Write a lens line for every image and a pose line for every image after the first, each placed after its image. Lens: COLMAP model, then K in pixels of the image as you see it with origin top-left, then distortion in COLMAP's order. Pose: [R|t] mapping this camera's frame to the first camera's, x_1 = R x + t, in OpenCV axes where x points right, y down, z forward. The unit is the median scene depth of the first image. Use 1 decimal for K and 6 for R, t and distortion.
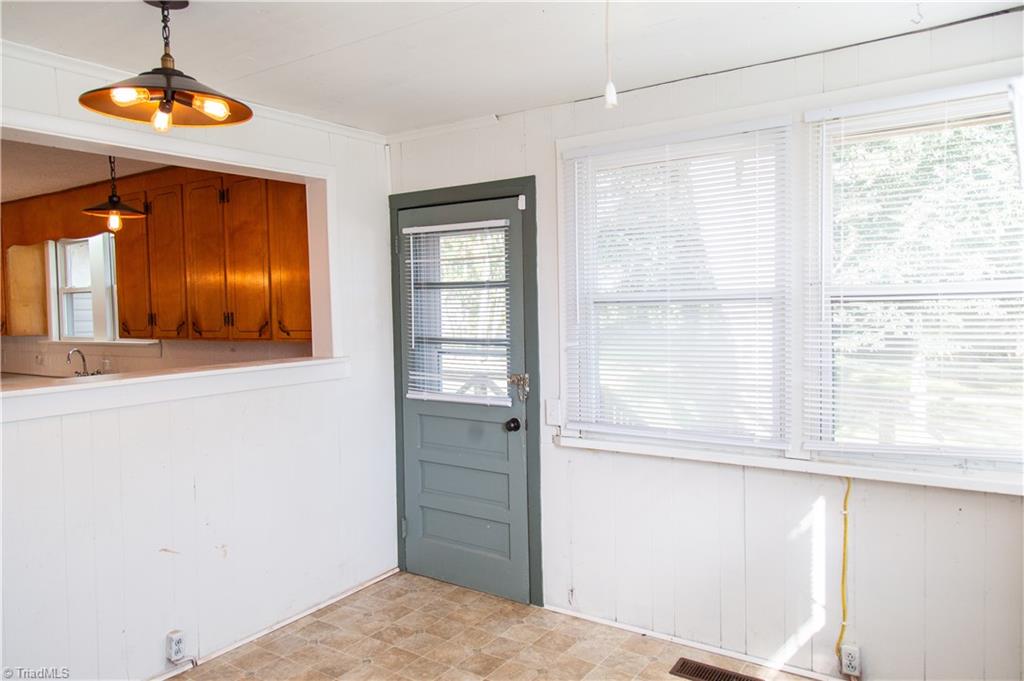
lens RADIAL K [[701.5, 0, 512.6], [0, 701.5, 376.3], [0, 0, 1]] dist [-0.040308, -0.001093]
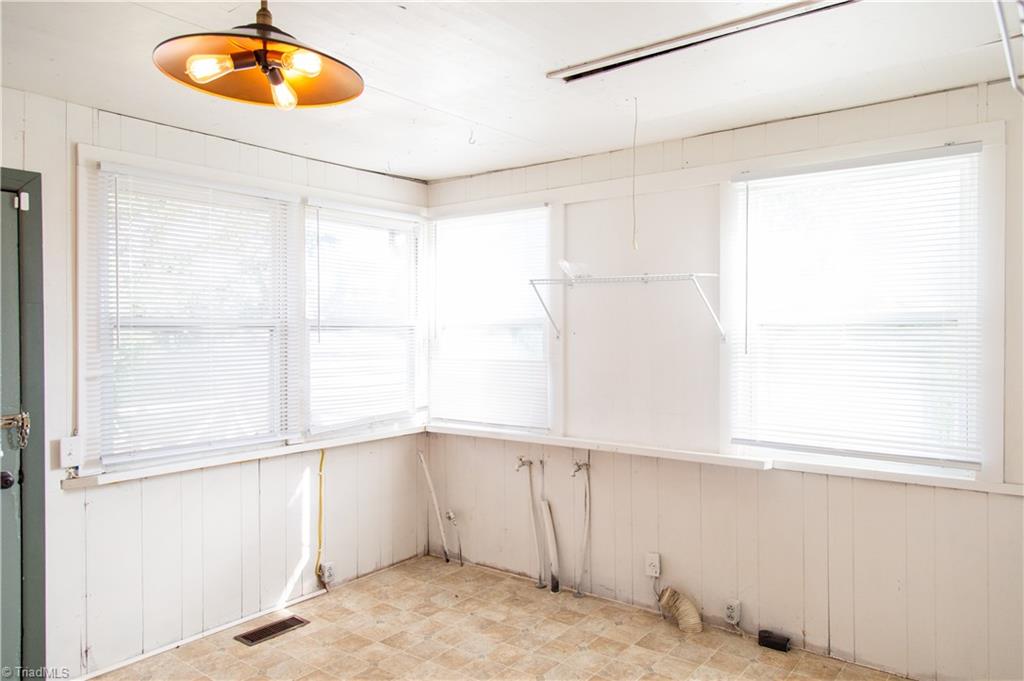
lens RADIAL K [[676.6, 0, 512.0], [0, 676.6, 340.5], [0, 0, 1]] dist [-0.001846, -0.001206]
pose [[0.052351, -0.019937, 0.998430, -0.858152], [0.056427, 0.998262, 0.016975, -0.080333], [-0.997033, 0.055449, 0.053385, 0.467131]]
